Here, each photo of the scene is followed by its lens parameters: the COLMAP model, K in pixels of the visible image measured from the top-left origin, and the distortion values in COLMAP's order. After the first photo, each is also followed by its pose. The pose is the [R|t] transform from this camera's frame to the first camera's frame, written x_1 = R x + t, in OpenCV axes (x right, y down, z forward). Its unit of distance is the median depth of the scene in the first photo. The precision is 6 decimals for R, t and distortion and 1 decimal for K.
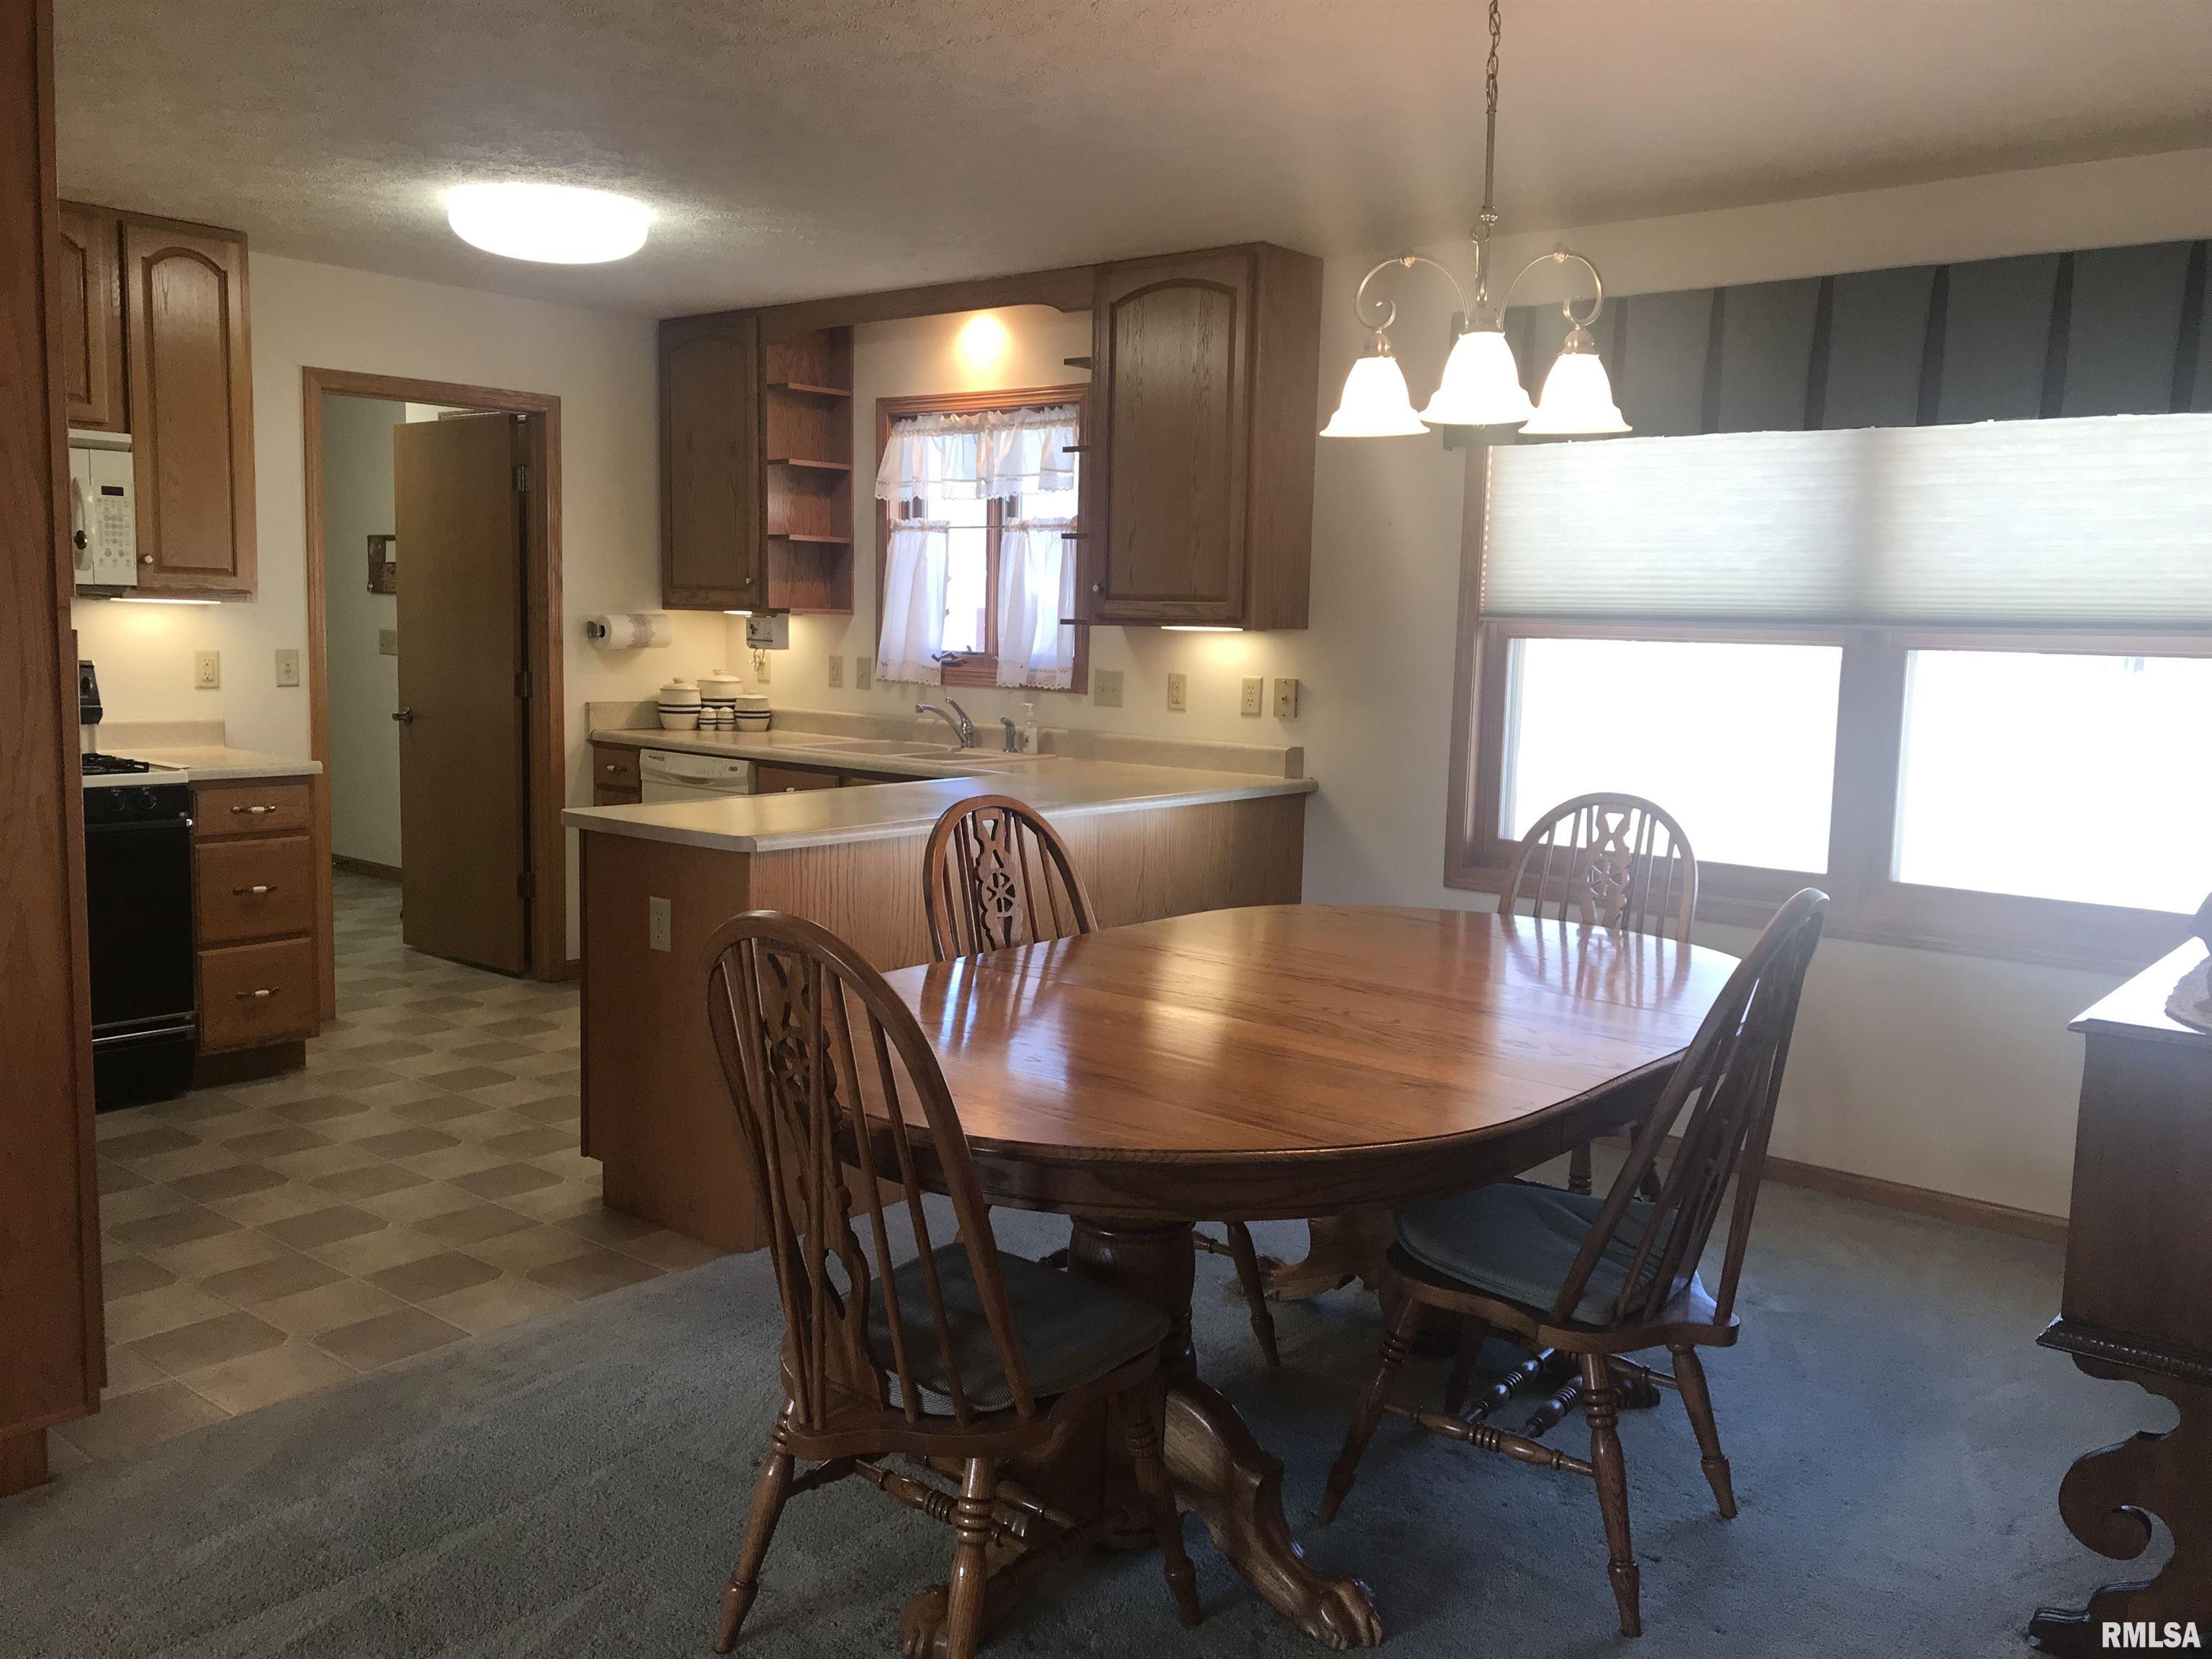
lens RADIAL K [[1822.4, 0, 1106.0], [0, 1822.4, 829.5], [0, 0, 1]] dist [0.130290, -0.169458]
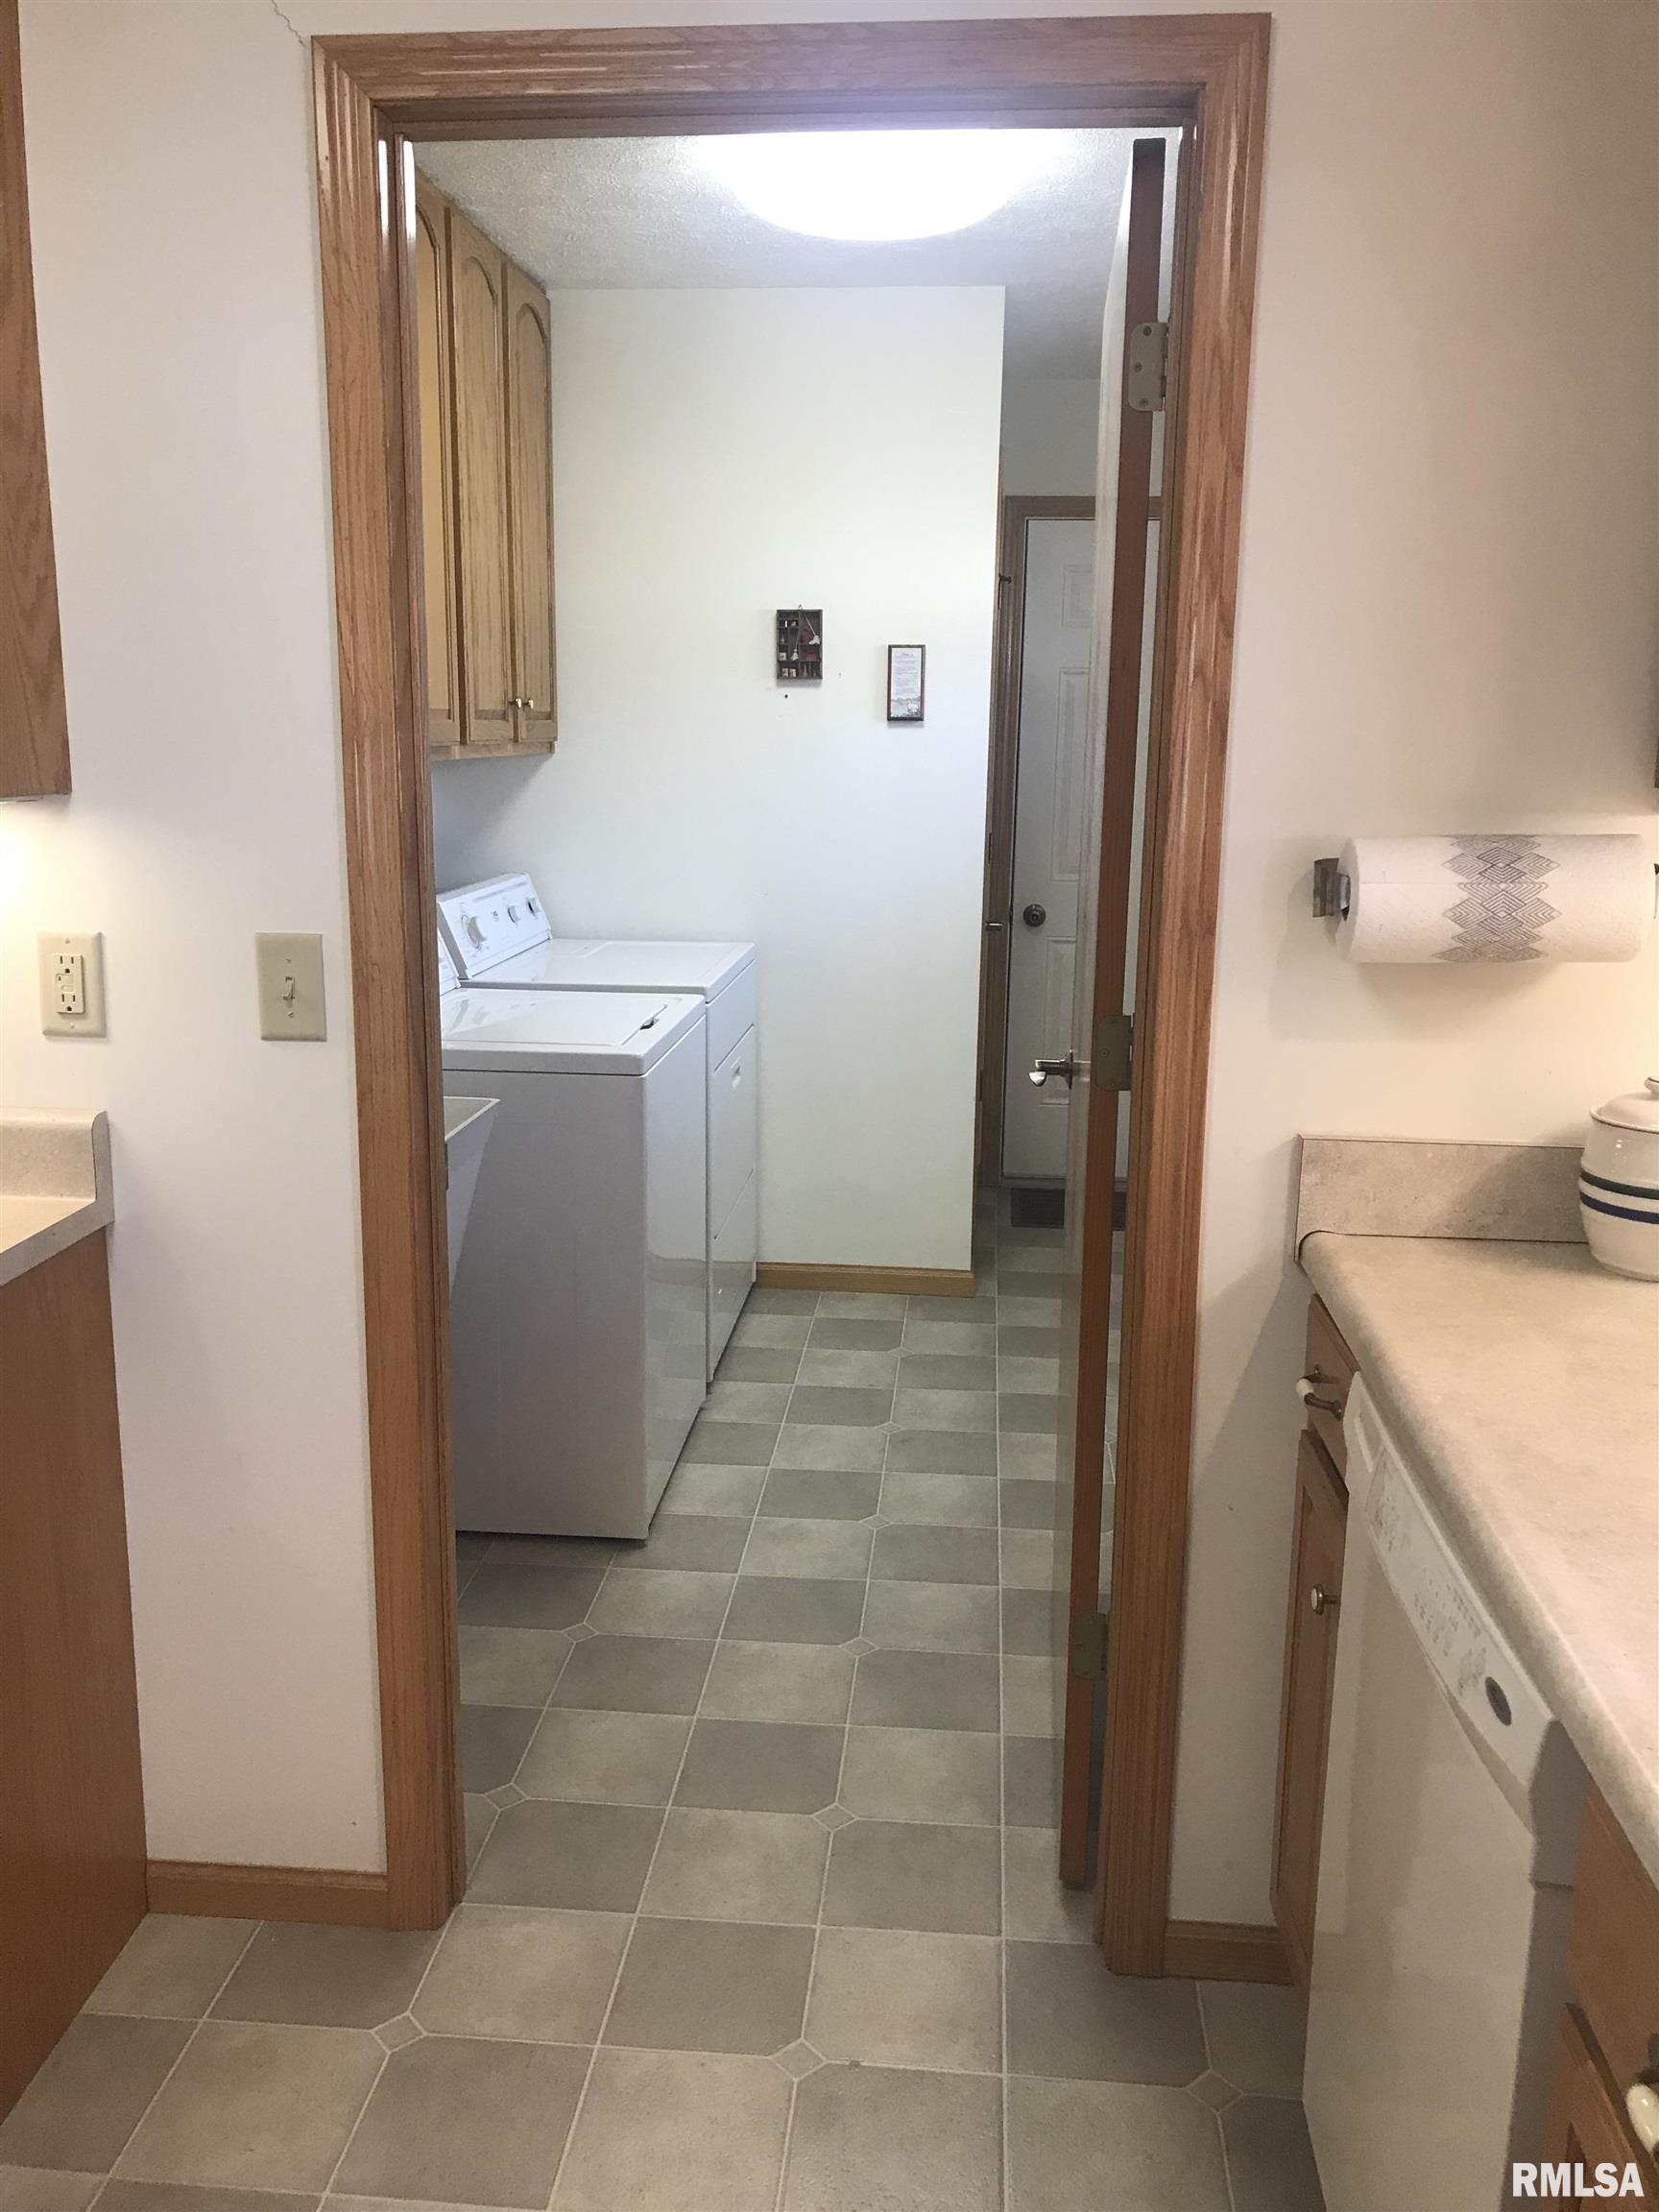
lens RADIAL K [[1822.4, 0, 829.5], [0, 1822.4, 1106.0], [0, 0, 1]] dist [0.130290, -0.169458]
pose [[0.563002, 0.152064, -0.812346, -0.105515], [-0.097116, 0.988290, 0.117692, -0.121352], [0.820730, 0.012631, 0.571177, 0.931586]]
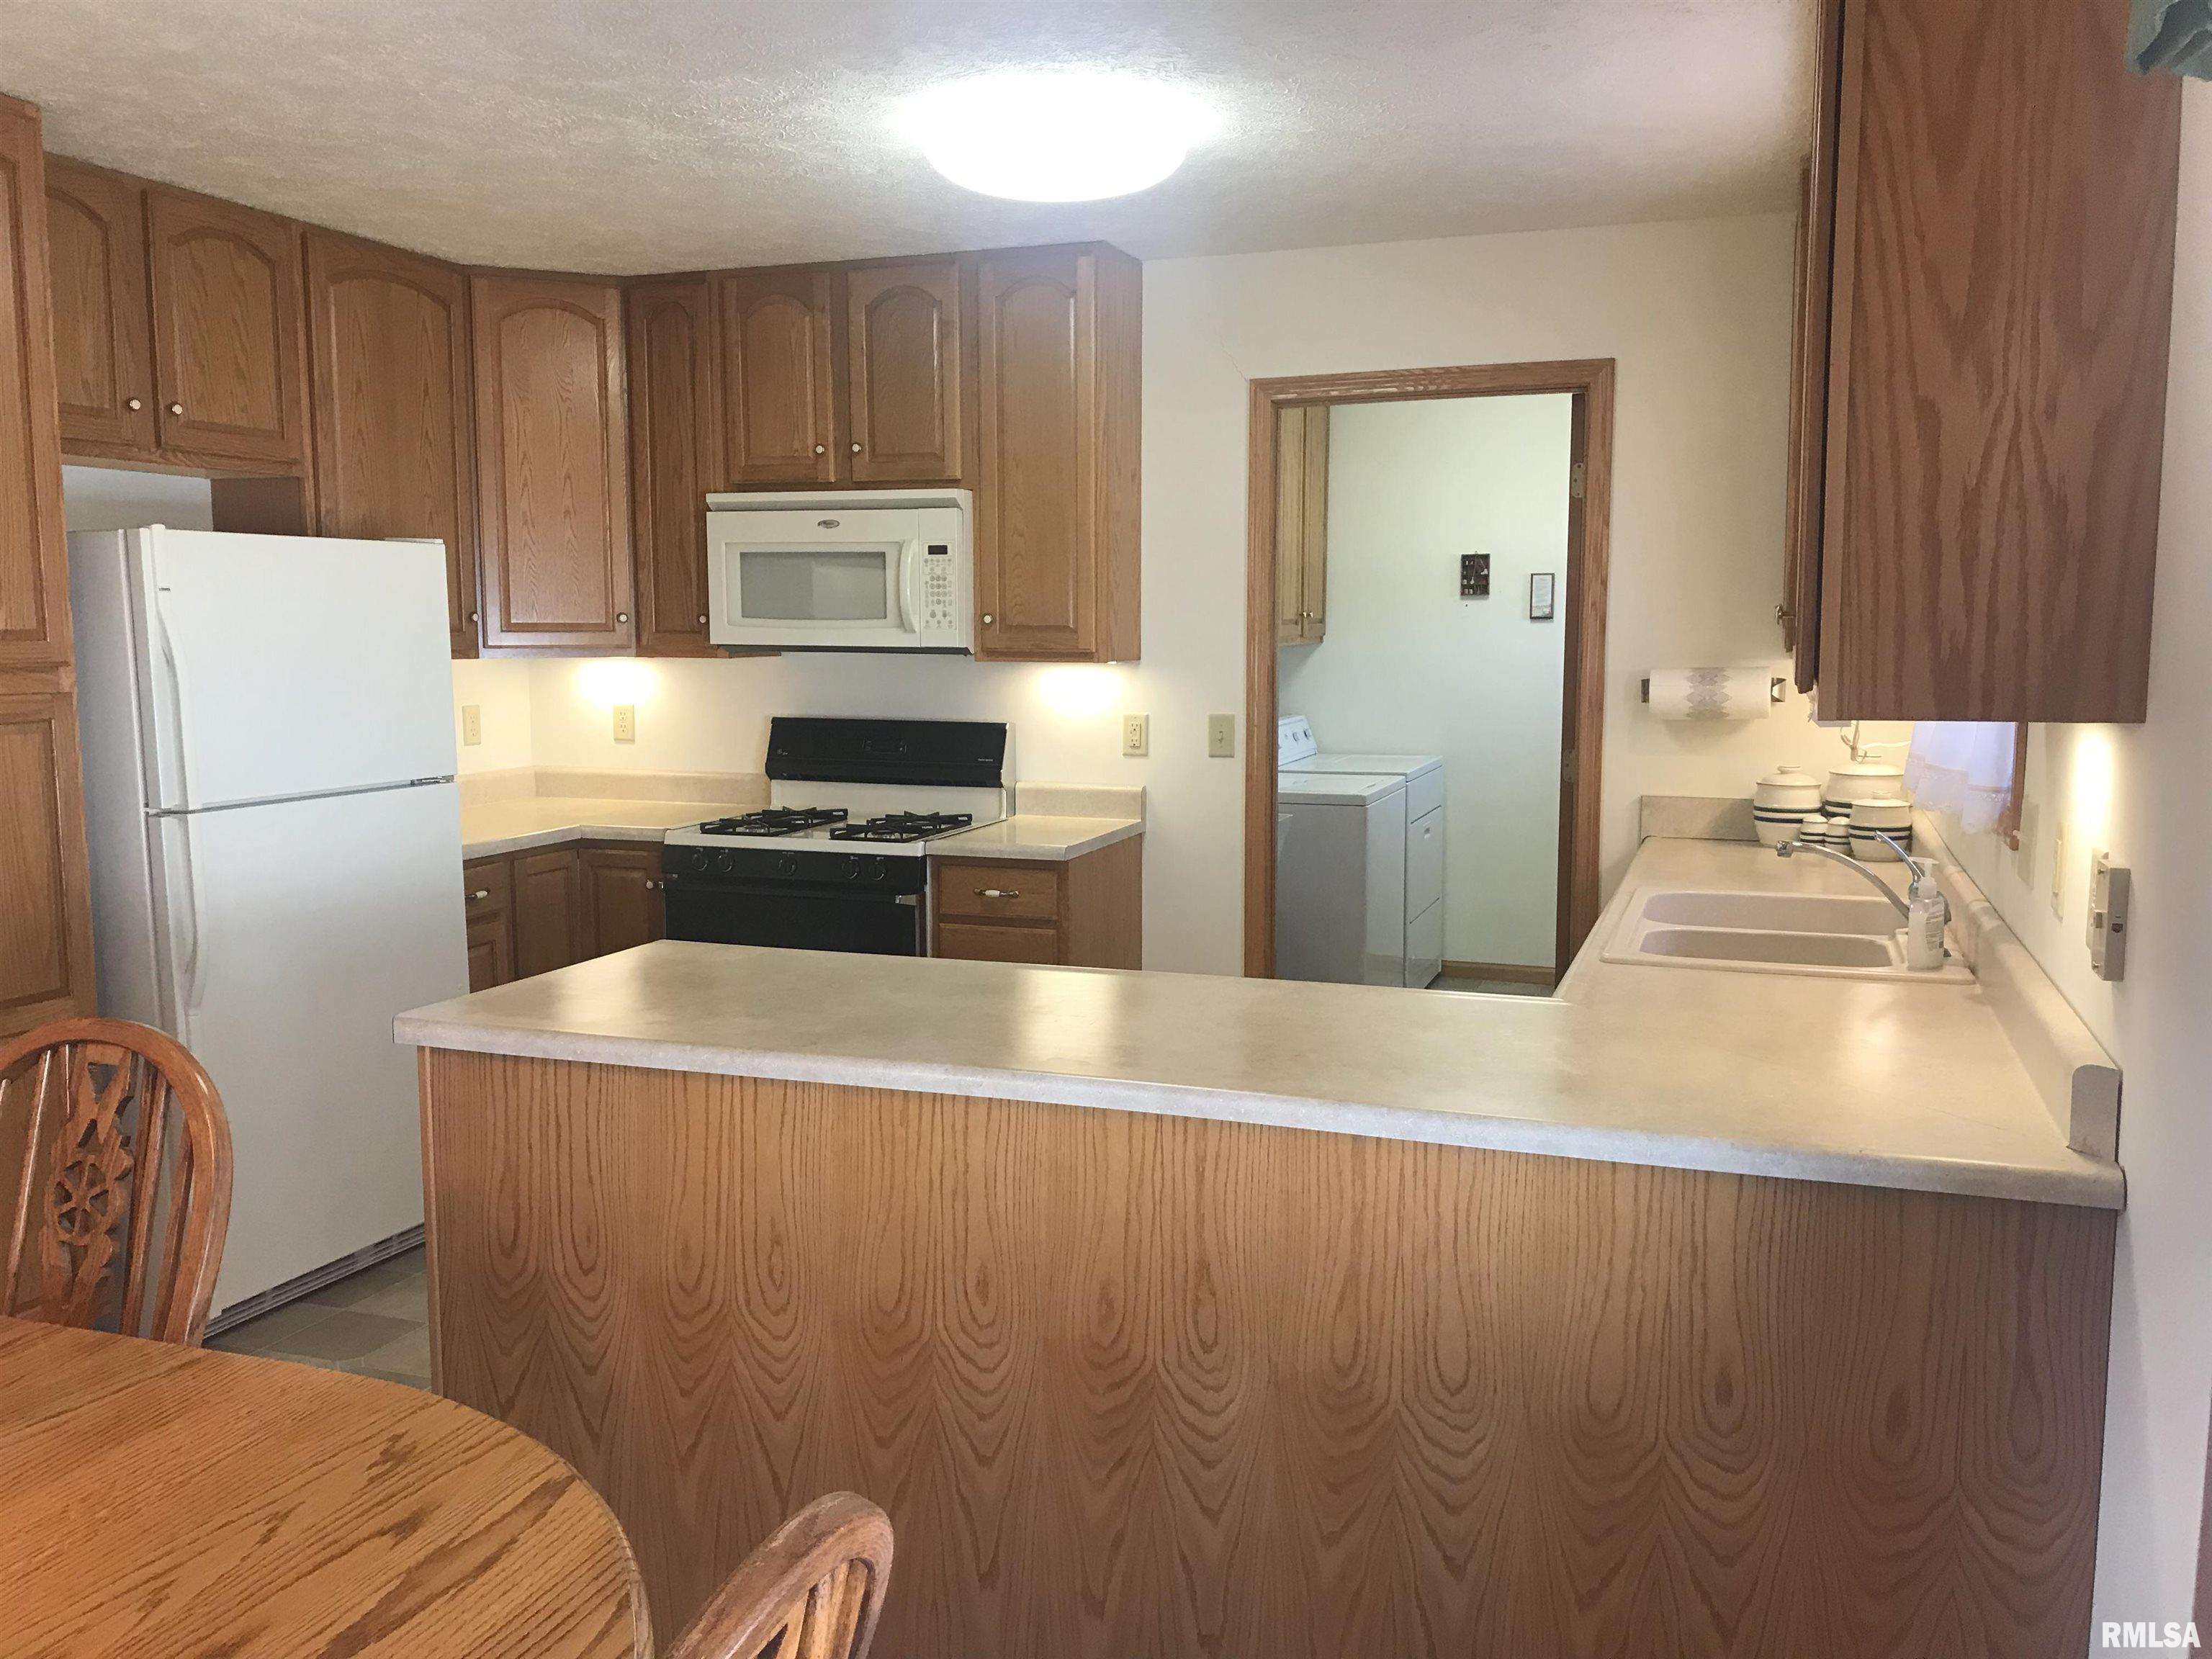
lens RADIAL K [[1822.4, 0, 1106.0], [0, 1822.4, 829.5], [0, 0, 1]] dist [0.130290, -0.169458]
pose [[0.333632, 0.084577, -0.938902, 0.361400], [-0.100717, 0.993465, 0.053703, -0.088074], [0.937308, 0.076647, 0.339970, 0.698263]]
